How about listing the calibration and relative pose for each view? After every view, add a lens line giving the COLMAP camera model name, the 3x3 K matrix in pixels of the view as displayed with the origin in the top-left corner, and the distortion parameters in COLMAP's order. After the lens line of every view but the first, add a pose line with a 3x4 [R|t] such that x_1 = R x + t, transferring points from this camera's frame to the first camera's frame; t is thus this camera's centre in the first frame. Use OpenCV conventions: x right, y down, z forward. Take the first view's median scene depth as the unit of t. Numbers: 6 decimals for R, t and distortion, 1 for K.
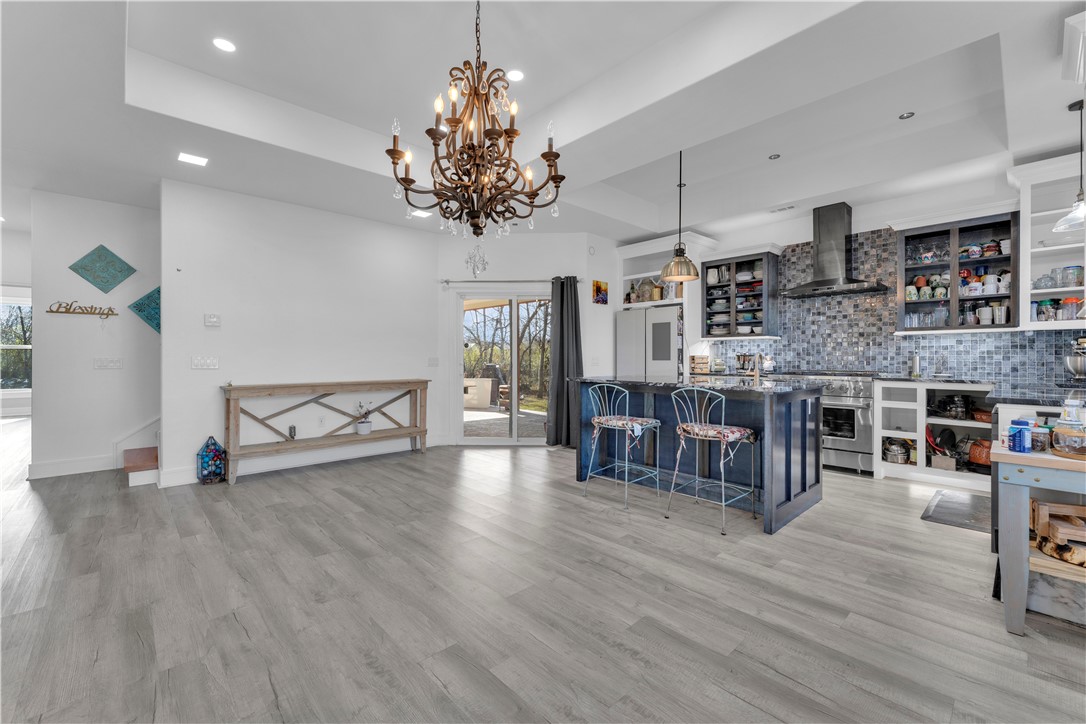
lens RADIAL K [[451.8, 0, 543.0], [0, 451.8, 362.0], [0, 0, 1]] dist [0.003796, 0.000396]
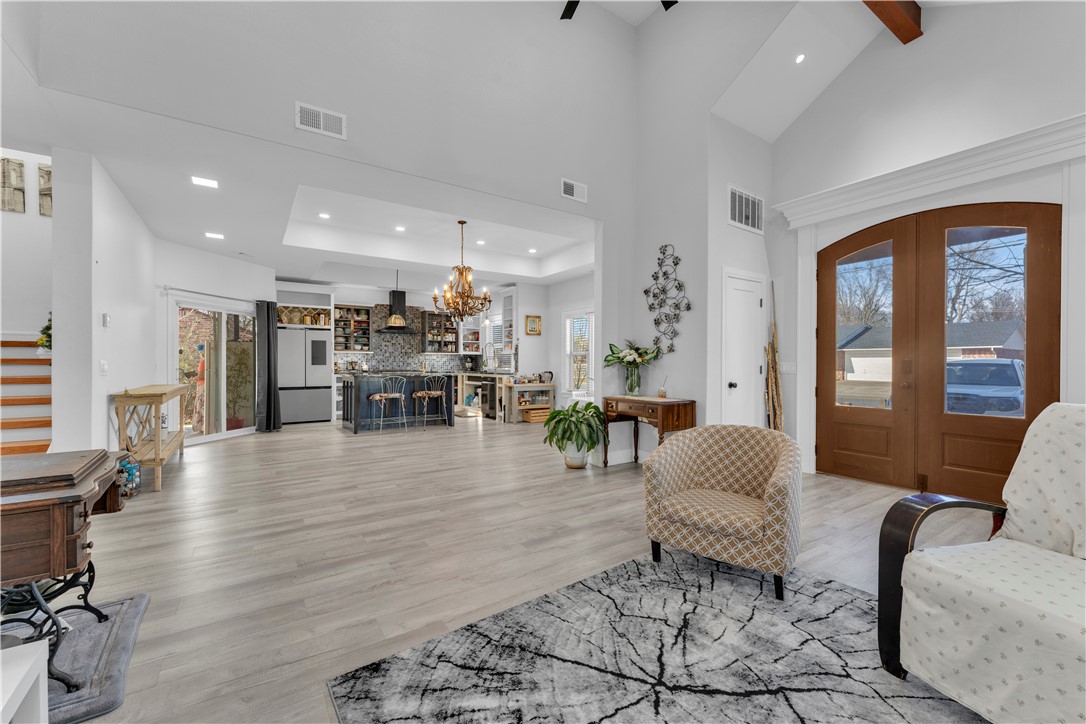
lens RADIAL K [[436.1, 0, 539.8], [0, 436.1, 368.2], [0, 0, 1]] dist [0.000433, 0.000173]
pose [[0.170616, -0.008769, 0.985299, -1.279583], [0.008840, 0.999934, 0.007369, 0.003647], [-0.985298, 0.007453, 0.170683, 0.013340]]
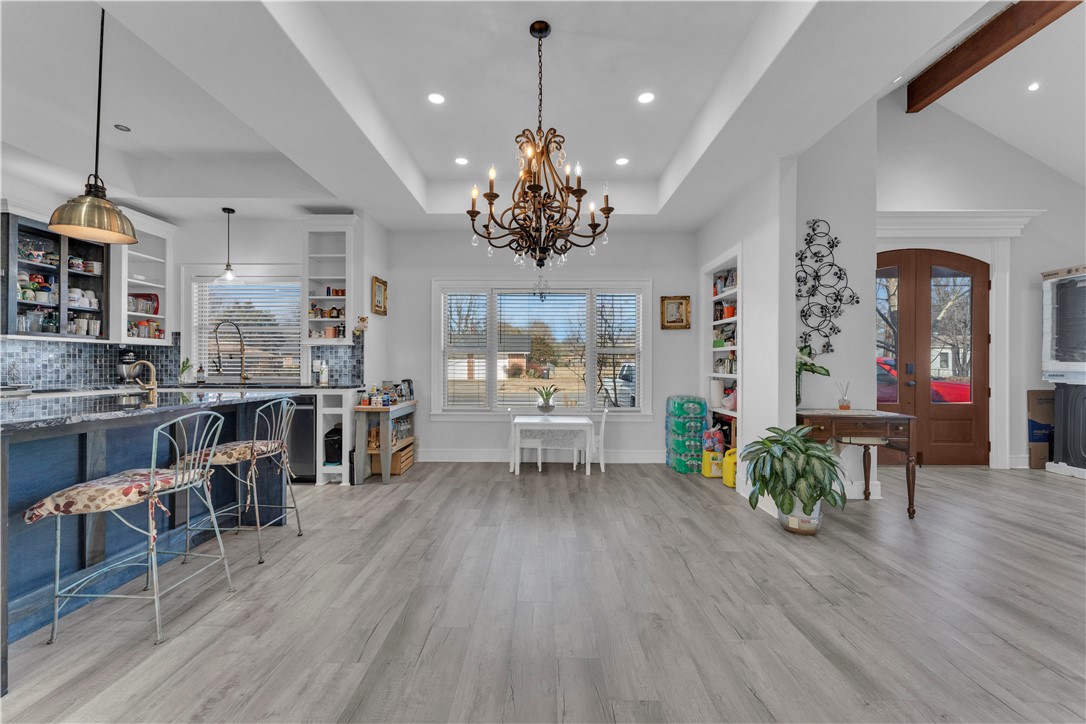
lens RADIAL K [[436.1, 0, 539.8], [0, 436.1, 368.2], [0, 0, 1]] dist [0.000433, 0.000173]
pose [[-0.721138, -0.004447, 0.692778, -0.433549], [0.007203, 0.999877, 0.013916, -0.009014], [-0.692754, 0.015026, -0.721017, 0.835232]]
